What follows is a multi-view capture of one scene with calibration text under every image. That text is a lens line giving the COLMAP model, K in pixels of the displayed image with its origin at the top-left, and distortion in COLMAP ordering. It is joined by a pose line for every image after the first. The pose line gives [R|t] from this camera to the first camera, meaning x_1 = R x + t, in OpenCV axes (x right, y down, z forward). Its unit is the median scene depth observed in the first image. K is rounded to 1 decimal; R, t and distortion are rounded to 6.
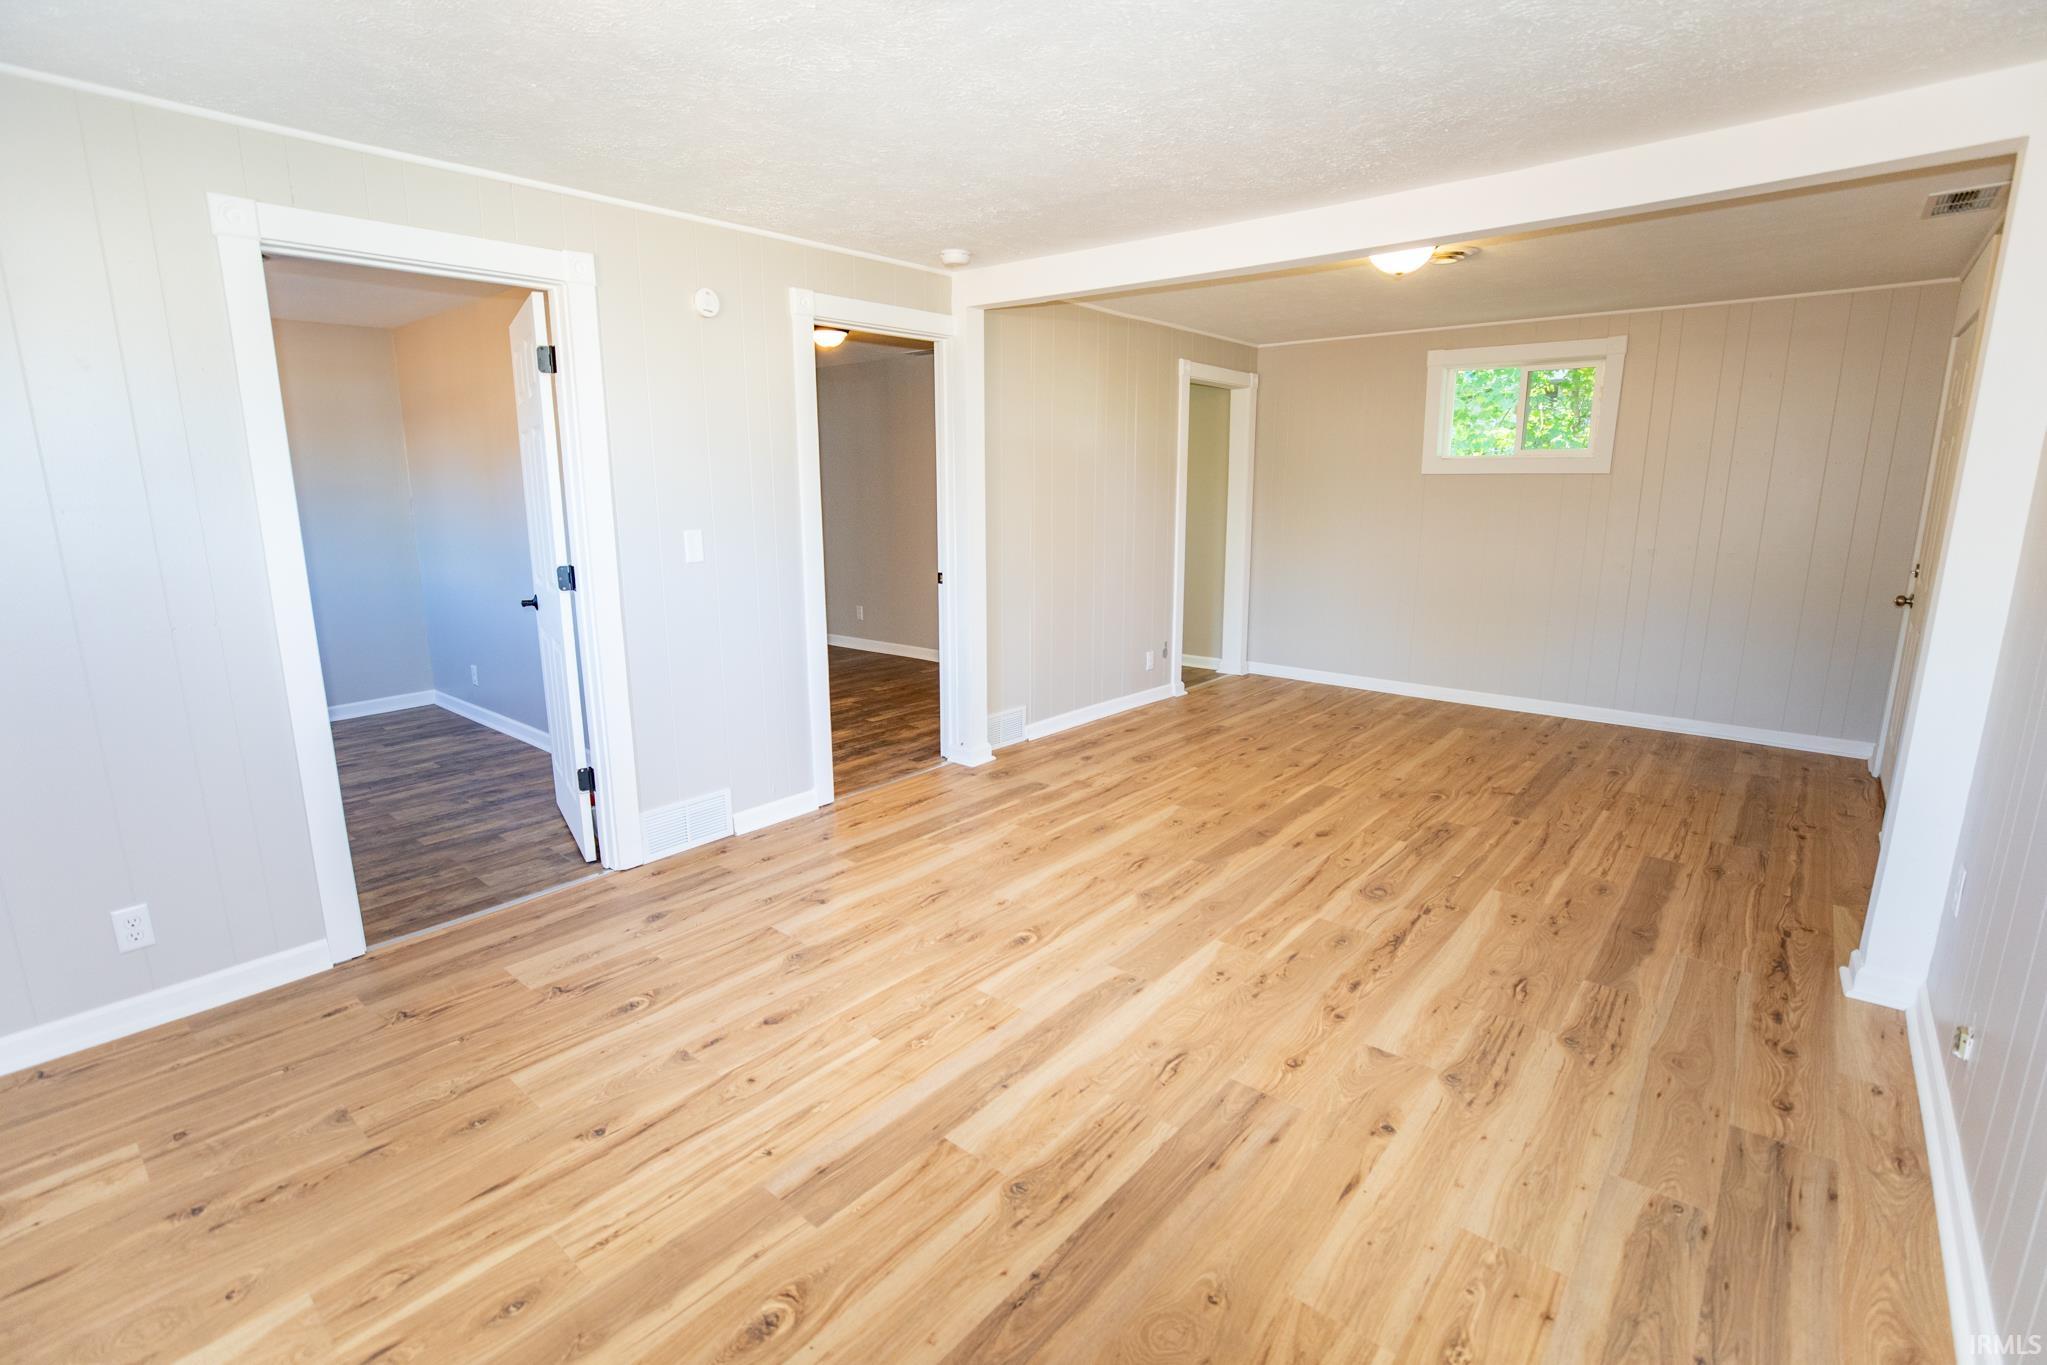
lens RADIAL K [[917.2, 0, 1018.3], [0, 917.2, 669.4], [0, 0, 1]] dist [-0.043770, 0.012181]
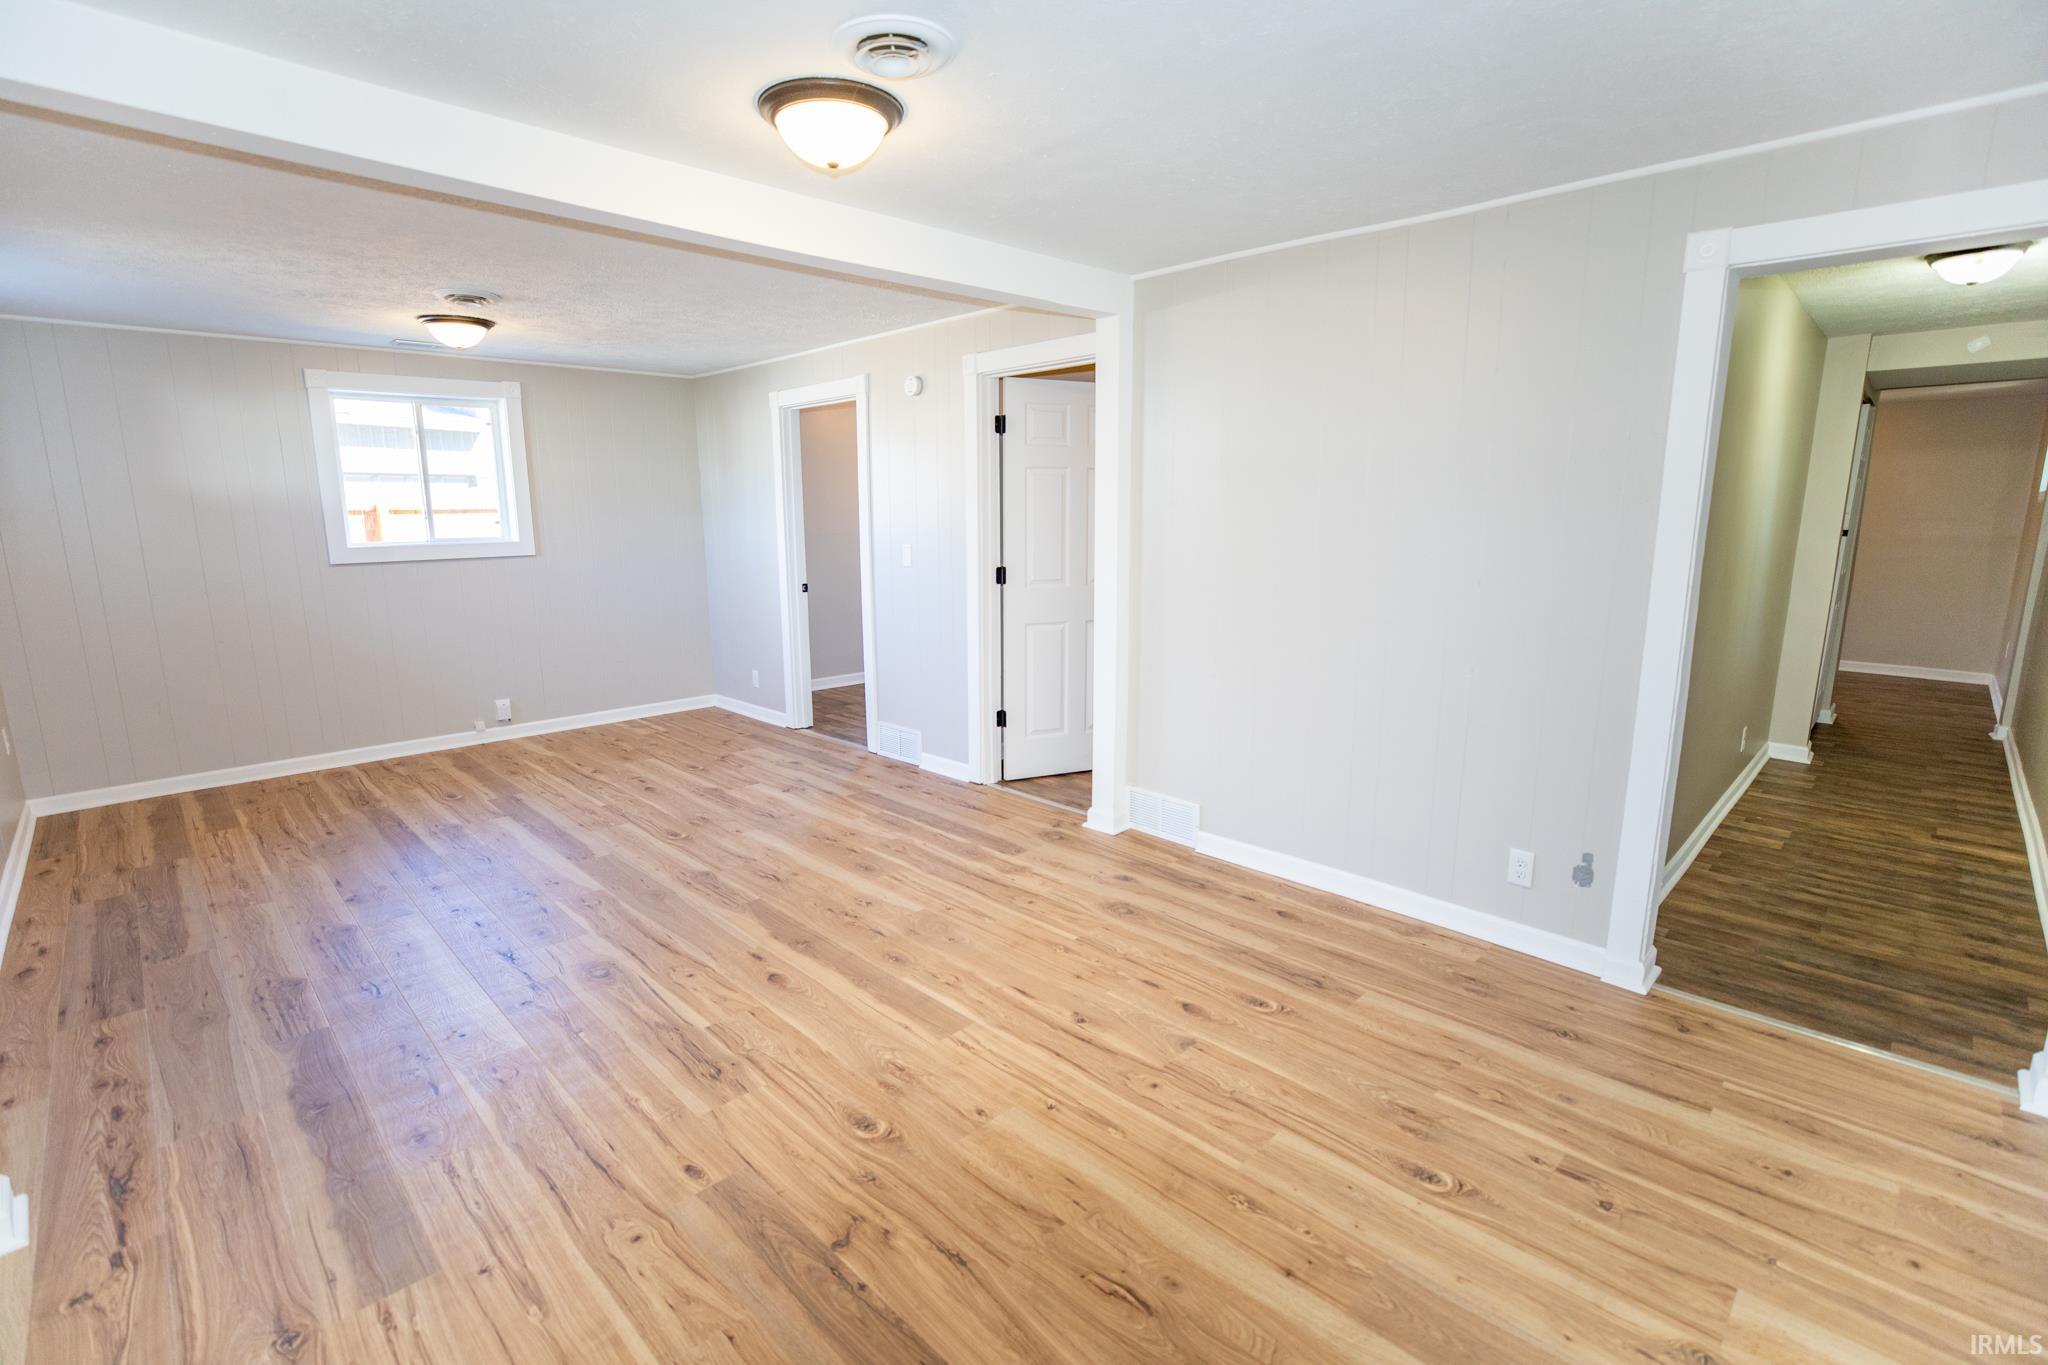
lens RADIAL K [[944.8, 0, 967.8], [0, 944.8, 626.1], [0, 0, 1]] dist [-0.049166, 0.013719]
pose [[-0.098008, 0.128257, -0.986886, 1.054842], [-0.196844, 0.969570, 0.145556, -0.239570], [0.975524, 0.208528, -0.069779, 1.179752]]
